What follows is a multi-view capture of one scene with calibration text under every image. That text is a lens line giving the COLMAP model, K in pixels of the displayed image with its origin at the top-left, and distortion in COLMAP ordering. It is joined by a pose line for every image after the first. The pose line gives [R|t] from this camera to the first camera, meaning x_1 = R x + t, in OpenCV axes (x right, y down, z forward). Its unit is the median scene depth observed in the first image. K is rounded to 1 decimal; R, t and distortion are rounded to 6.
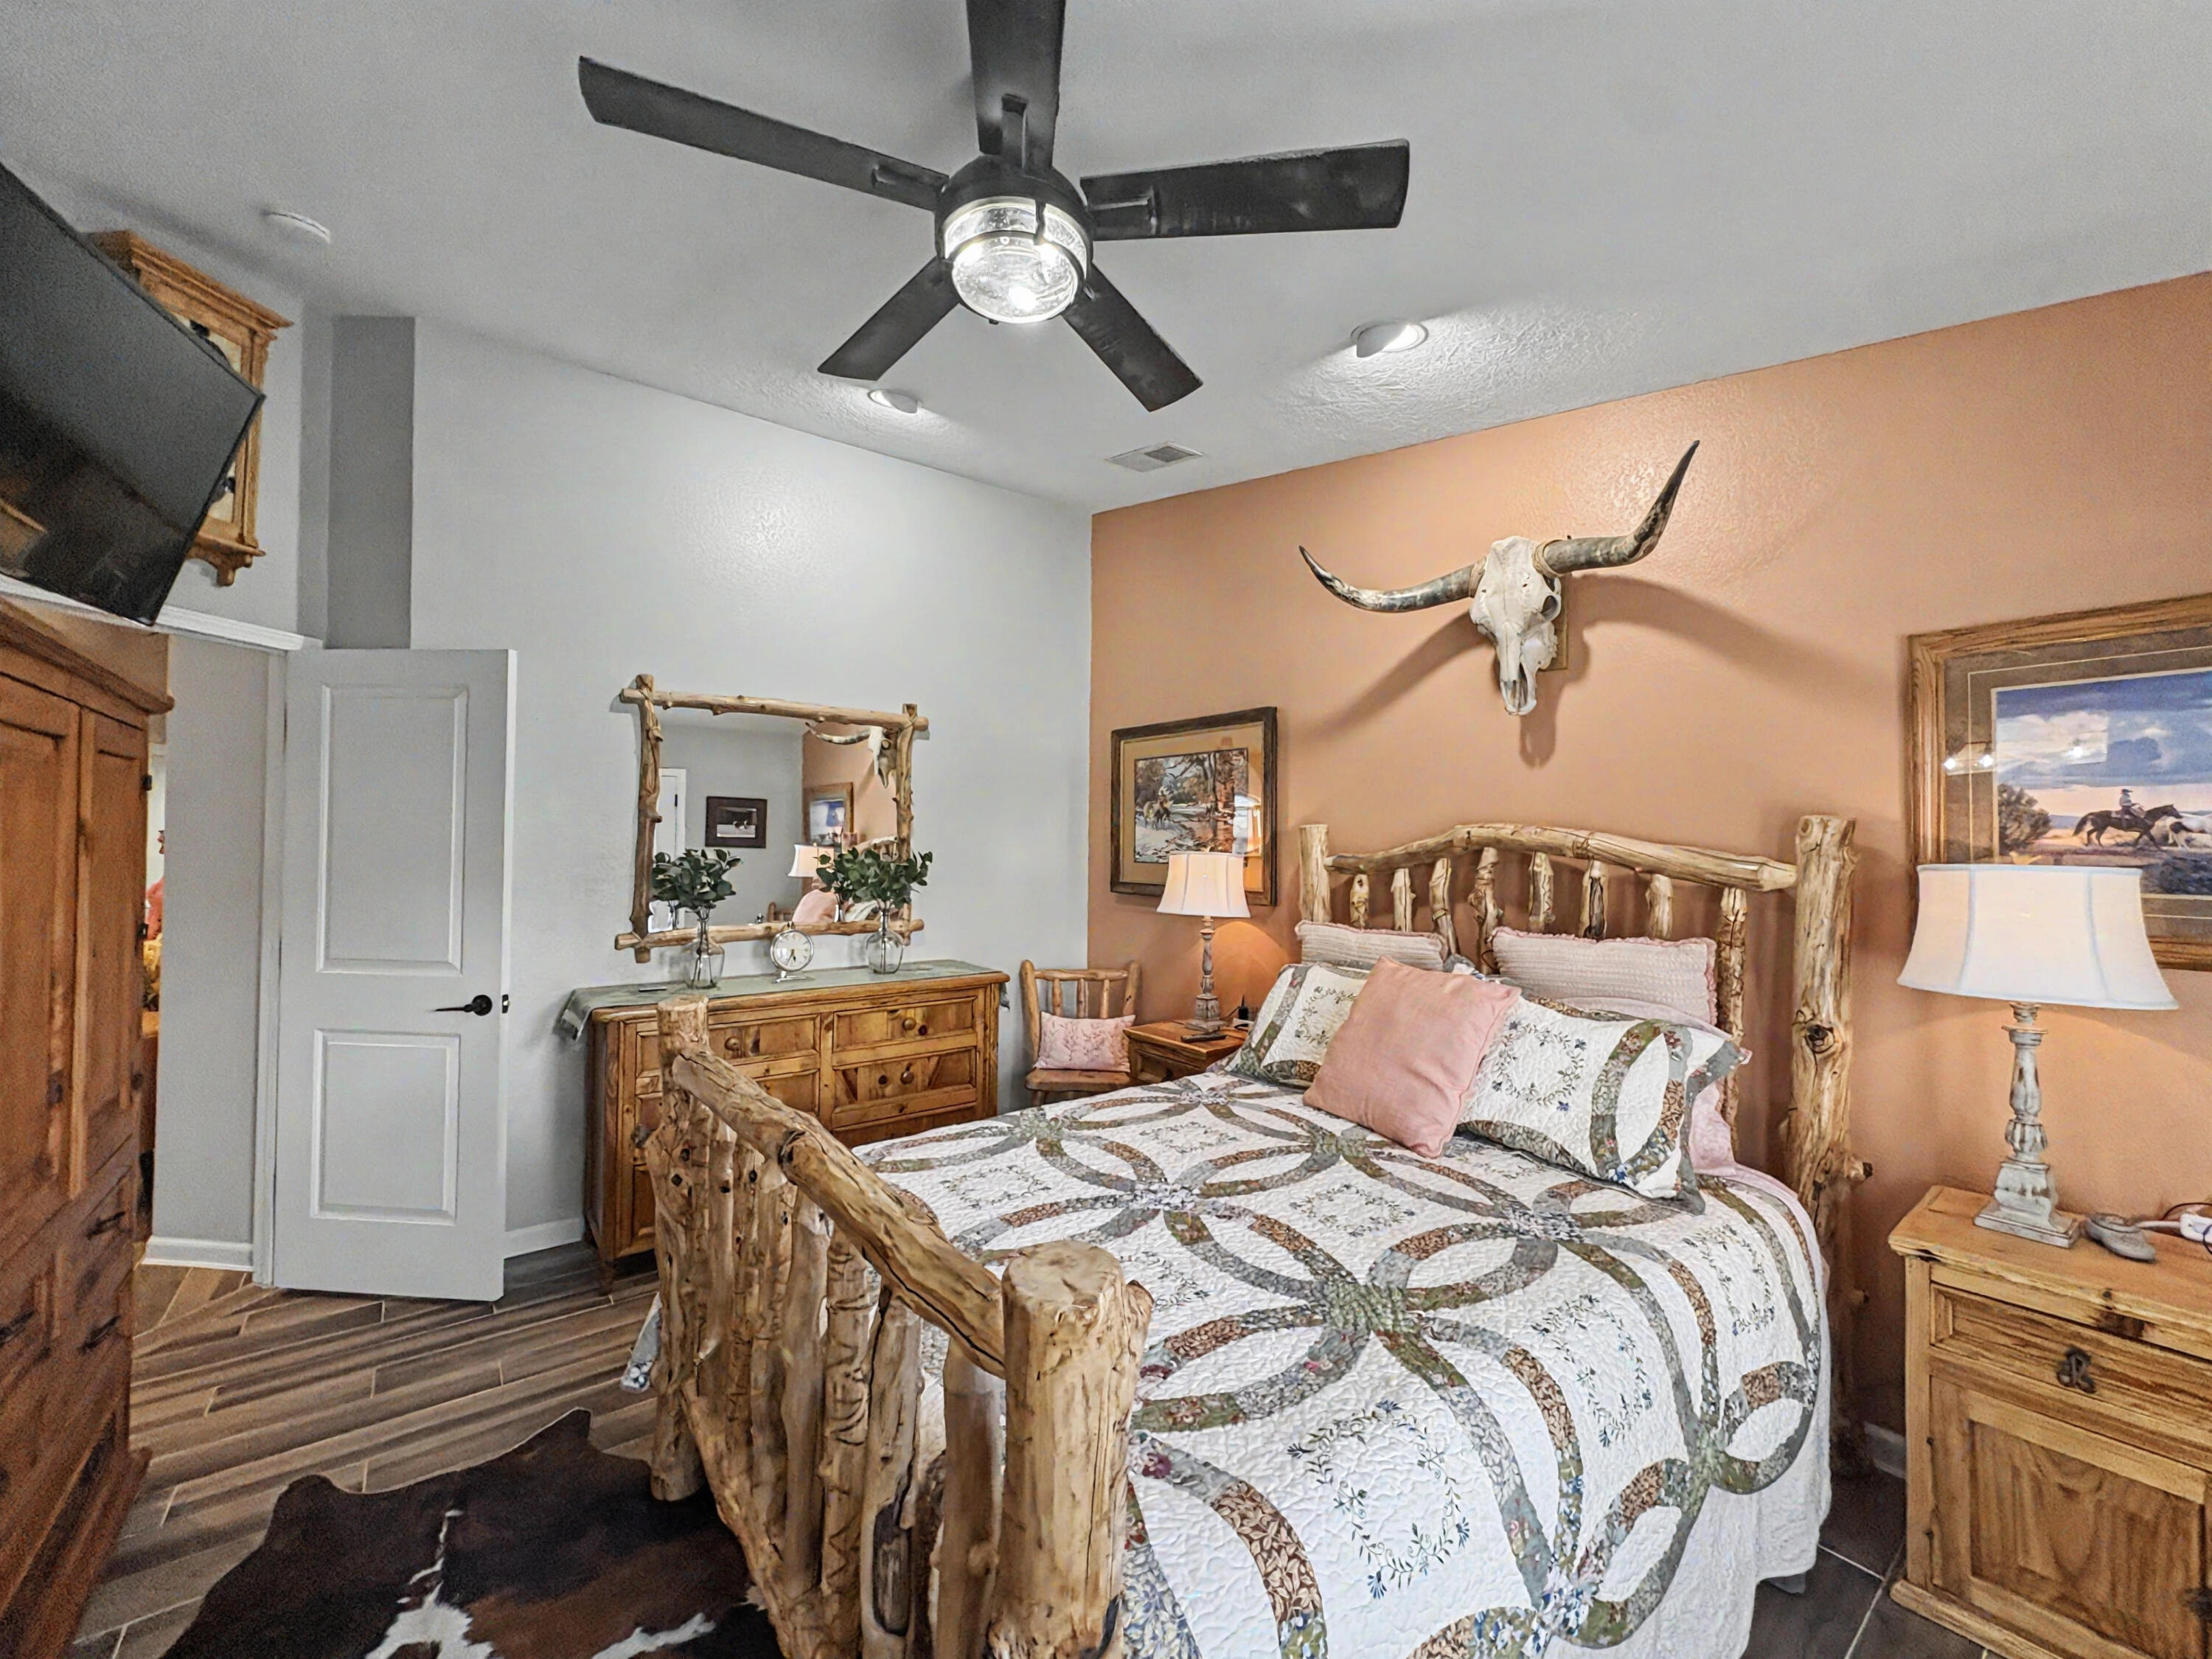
lens RADIAL K [[886.0, 0, 1108.5], [0, 886.0, 827.3], [0, 0, 1]] dist [0.001306, 0.000115]
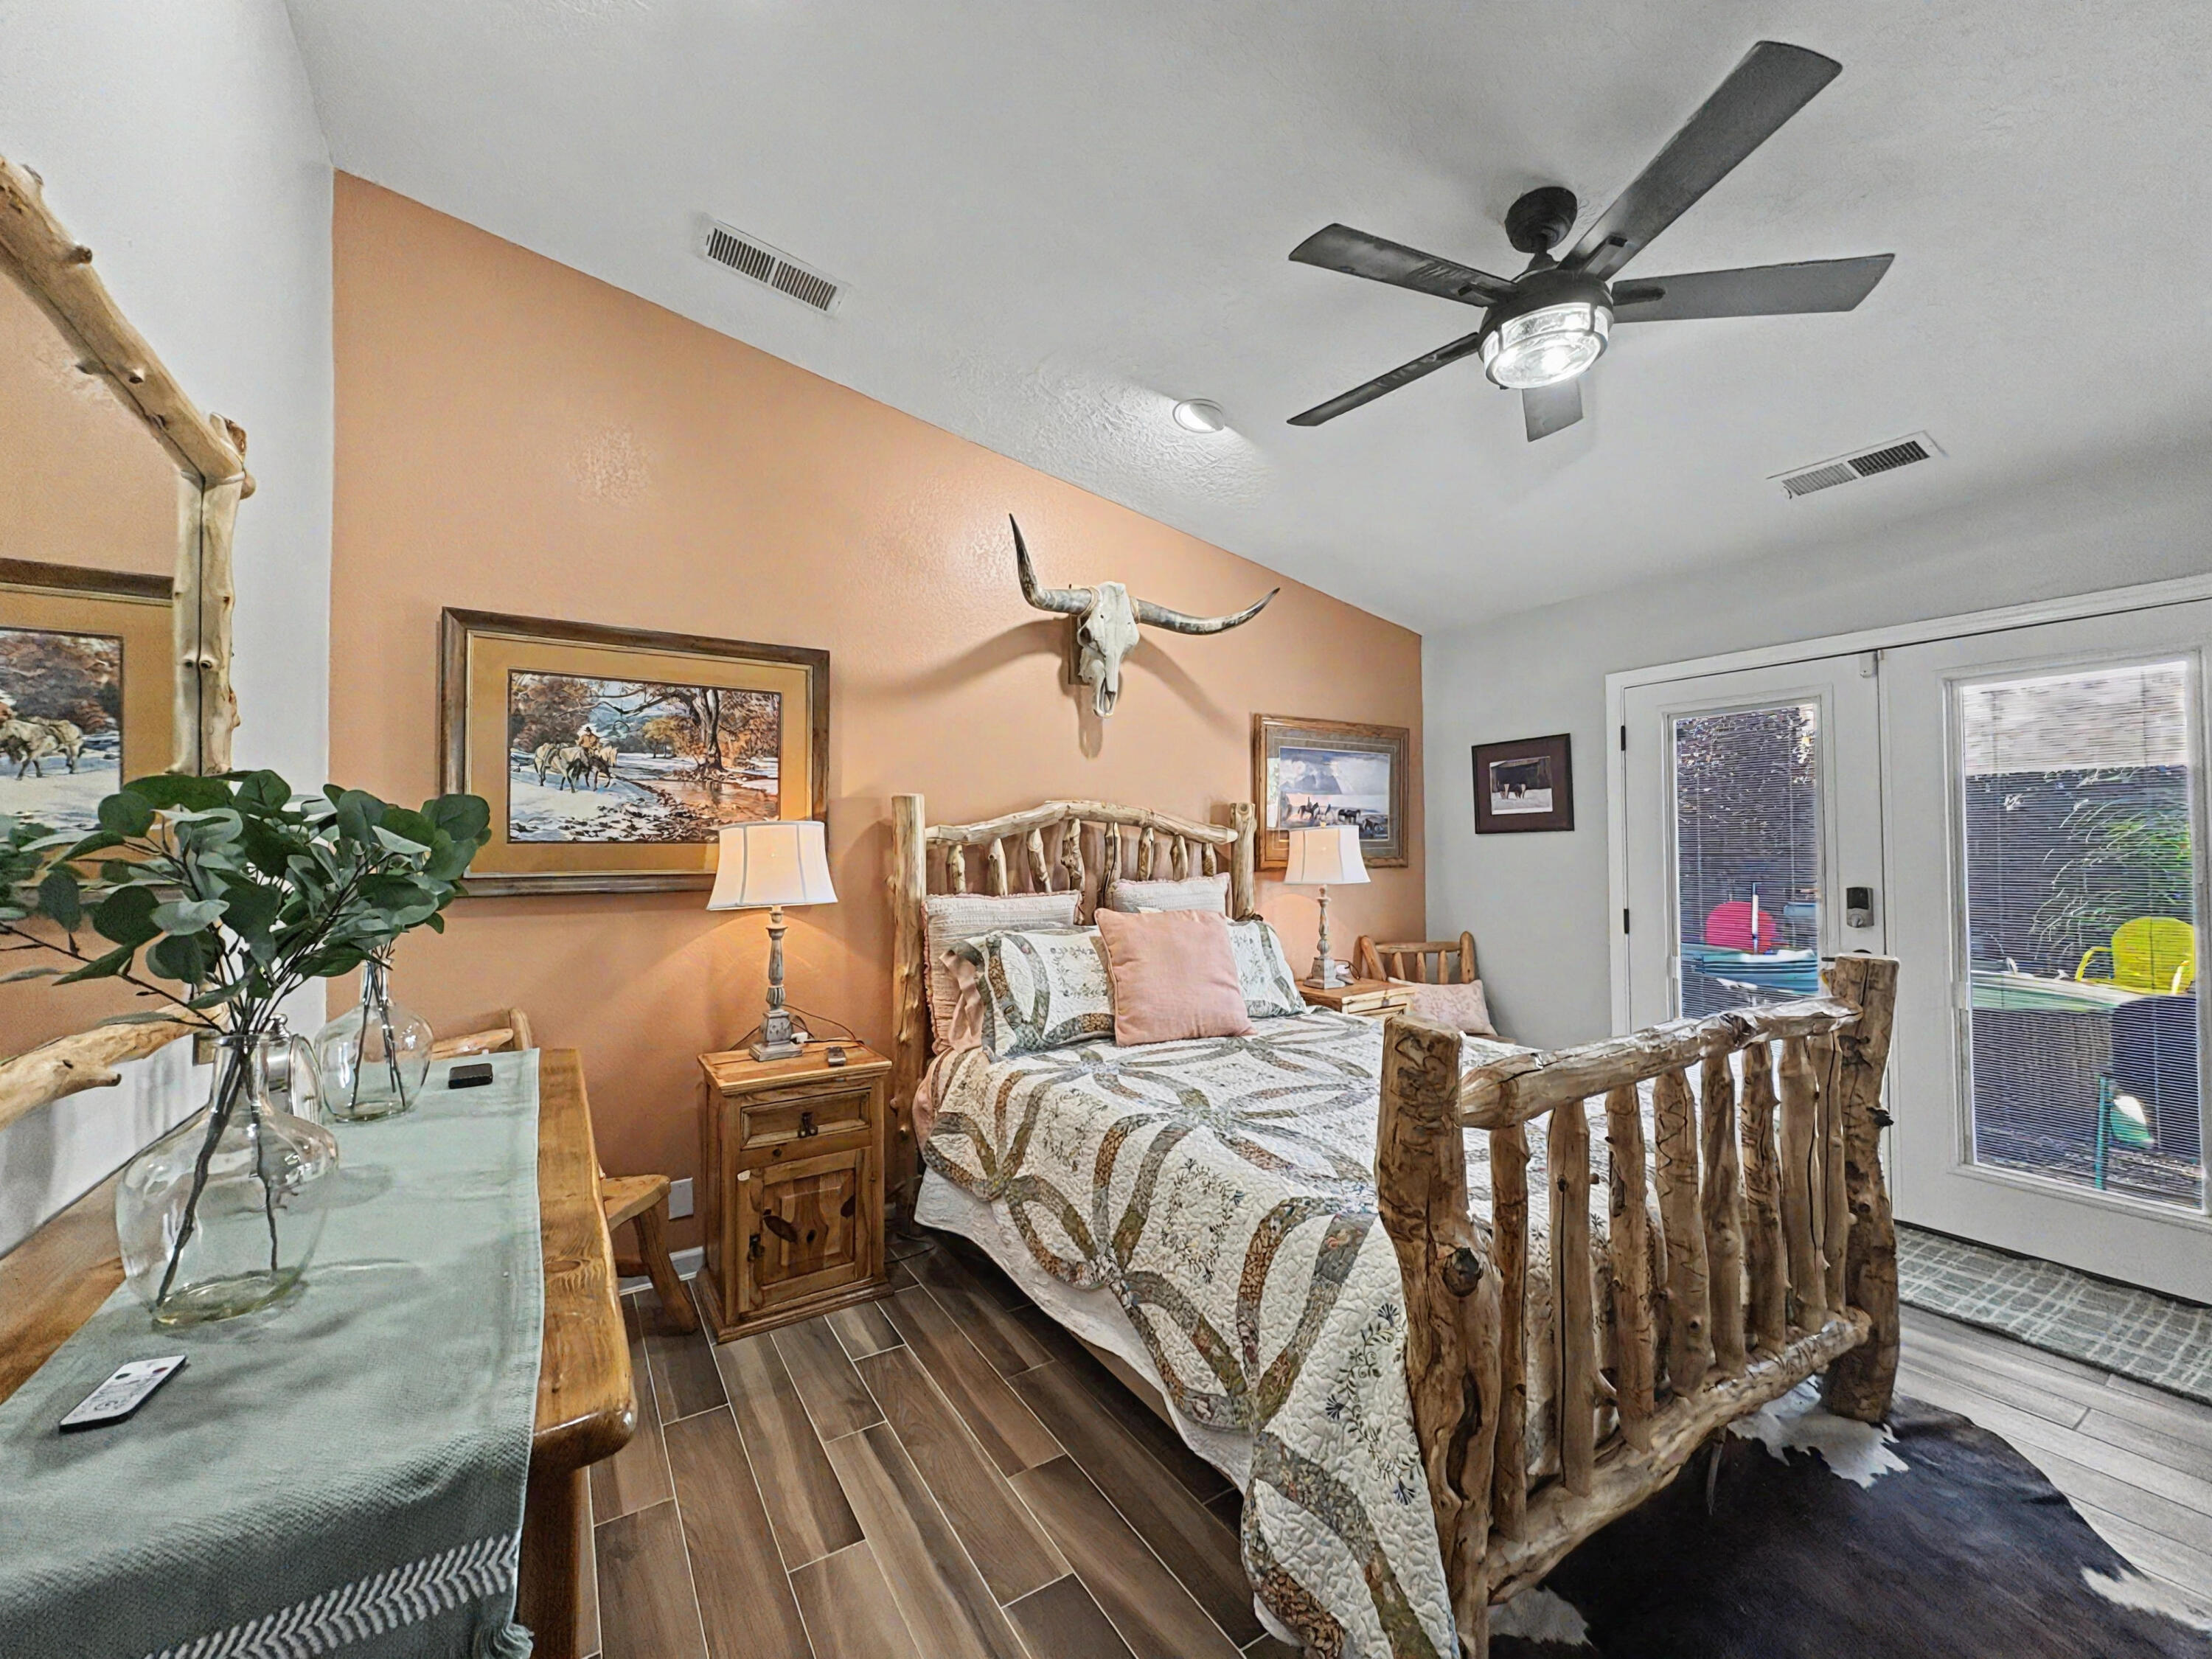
lens RADIAL K [[886.0, 0, 1108.5], [0, 886.0, 827.3], [0, 0, 1]] dist [0.001306, 0.000115]
pose [[0.092475, 0.015461, 0.995595, -0.995889], [-0.009859, 0.999845, -0.014611, 0.064331], [-0.995666, -0.008464, 0.092613, 1.040785]]
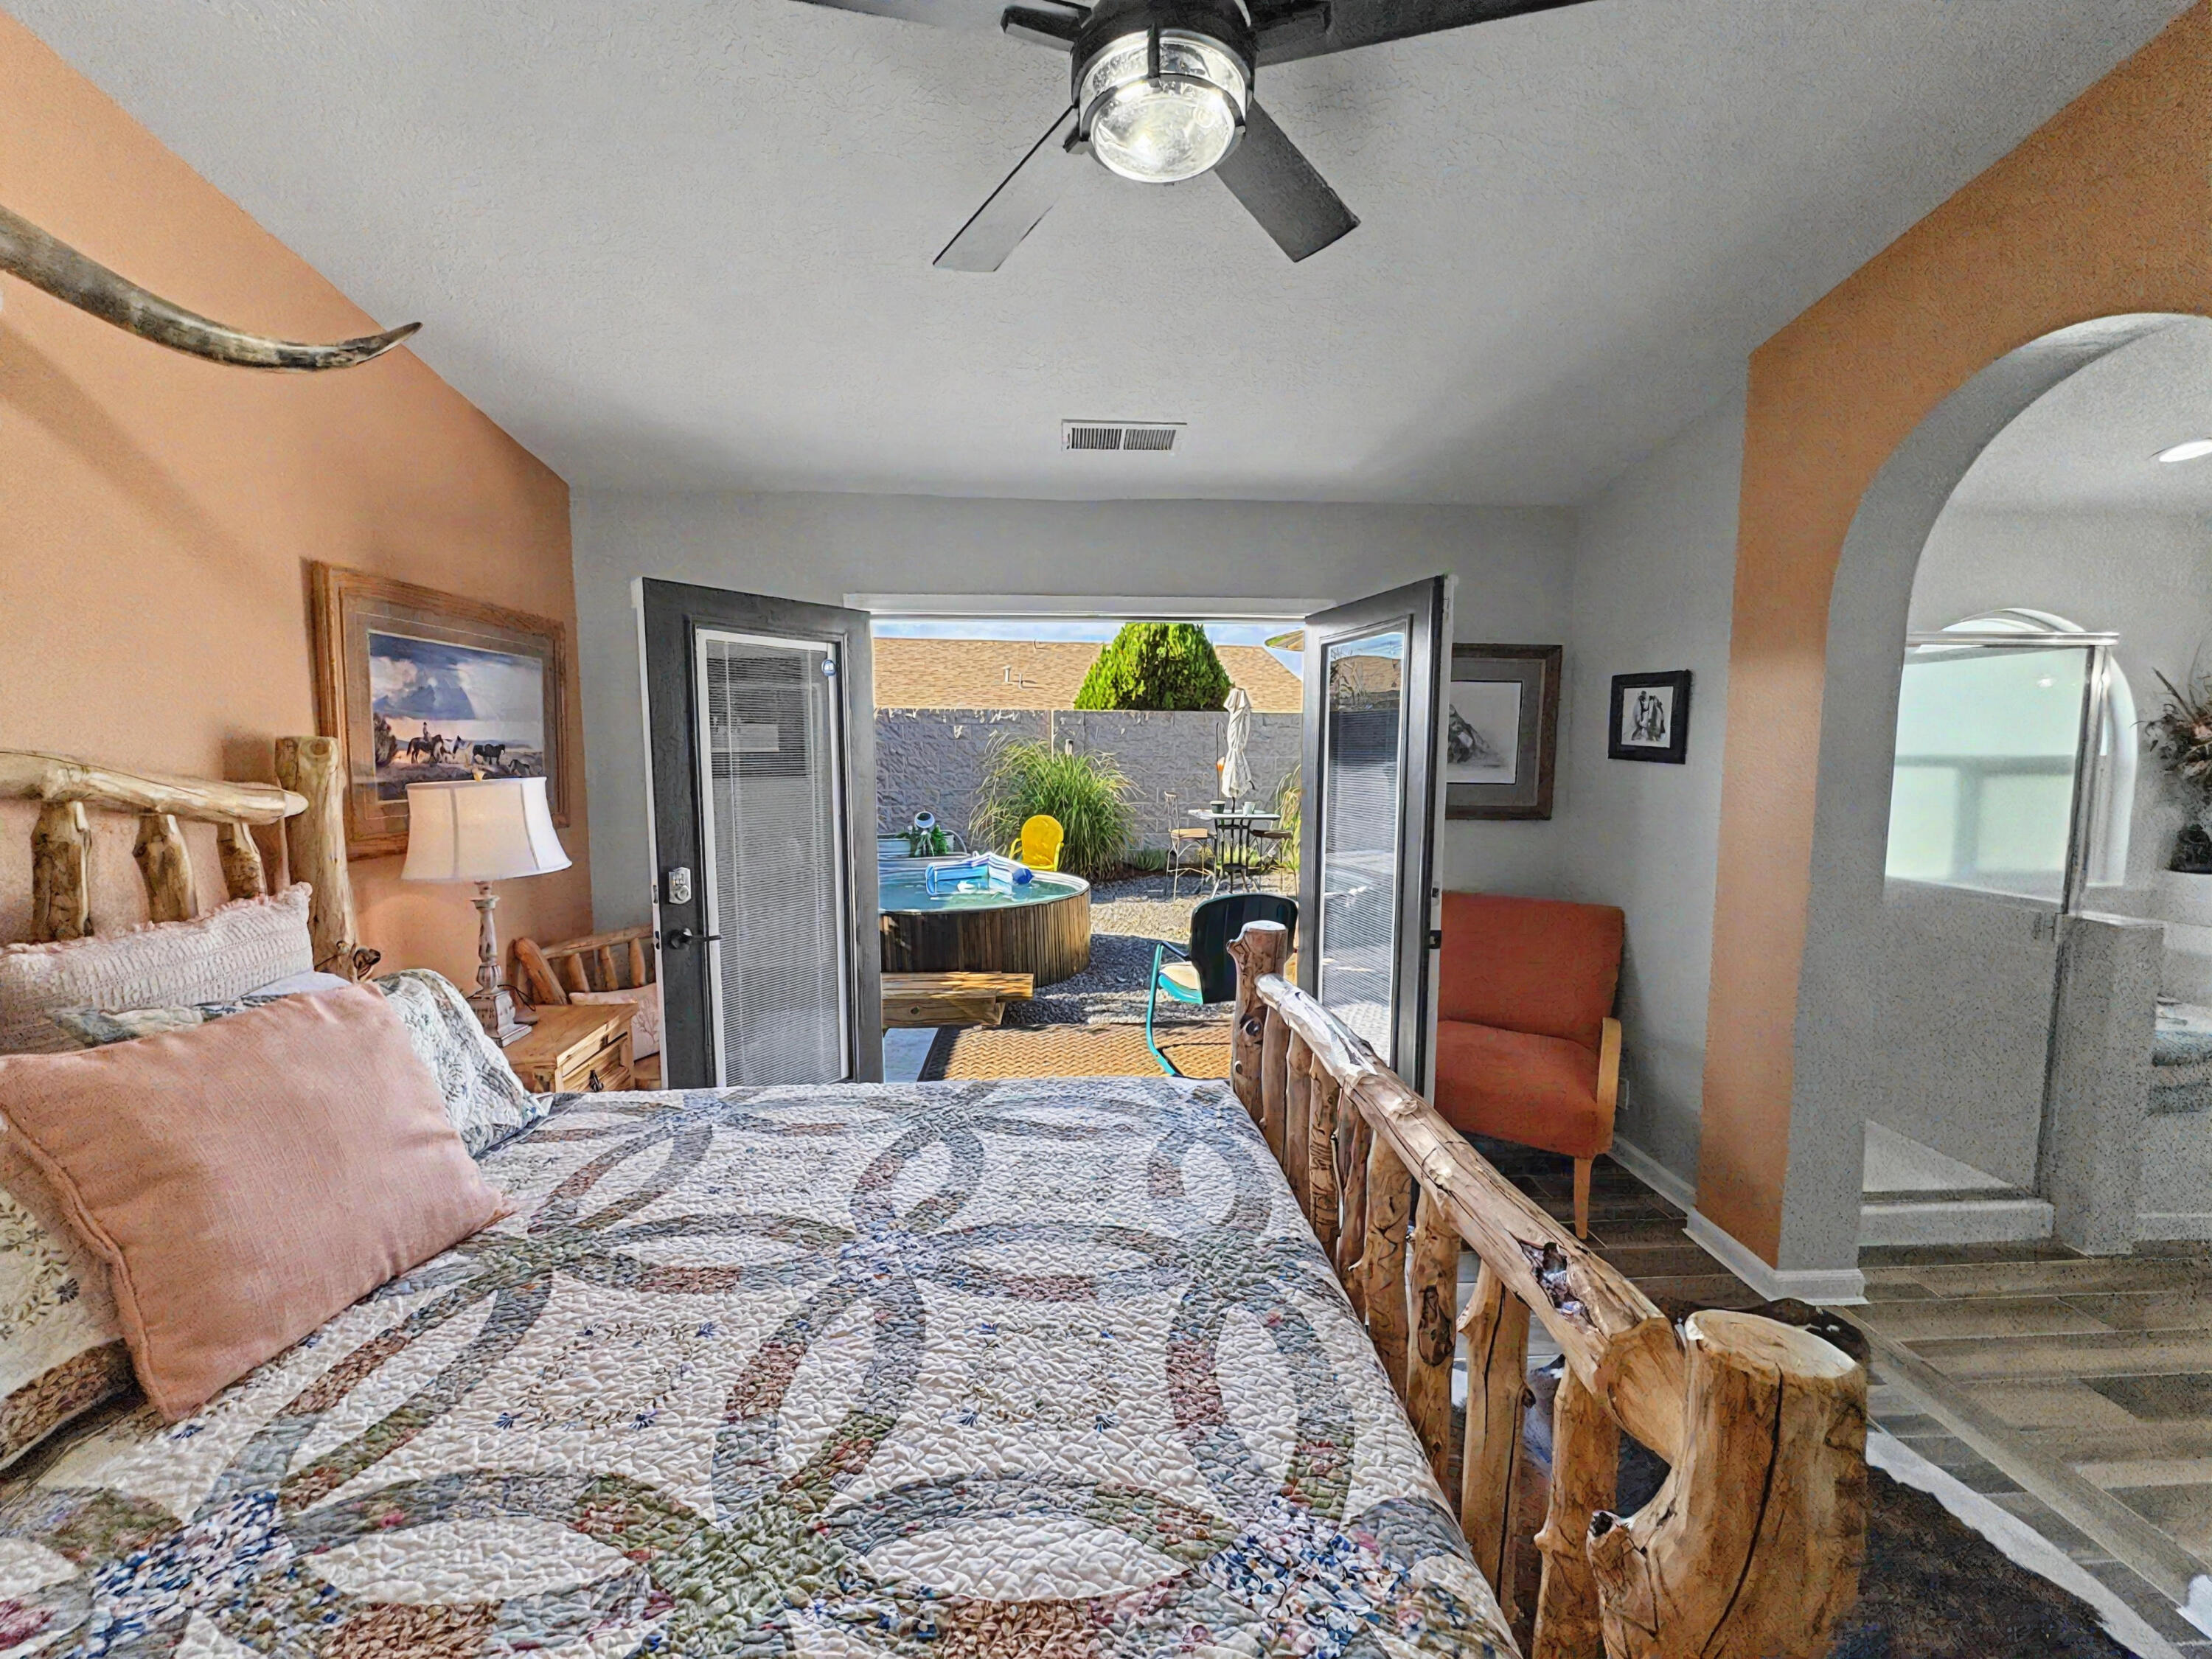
lens RADIAL K [[886.0, 0, 1108.5], [0, 886.0, 827.3], [0, 0, 1]] dist [0.001306, 0.000115]
pose [[-0.829967, -0.056916, 0.554902, -0.401782], [-0.015035, 0.996702, 0.079744, -0.004509], [-0.557610, 0.057841, -0.828085, 1.233842]]
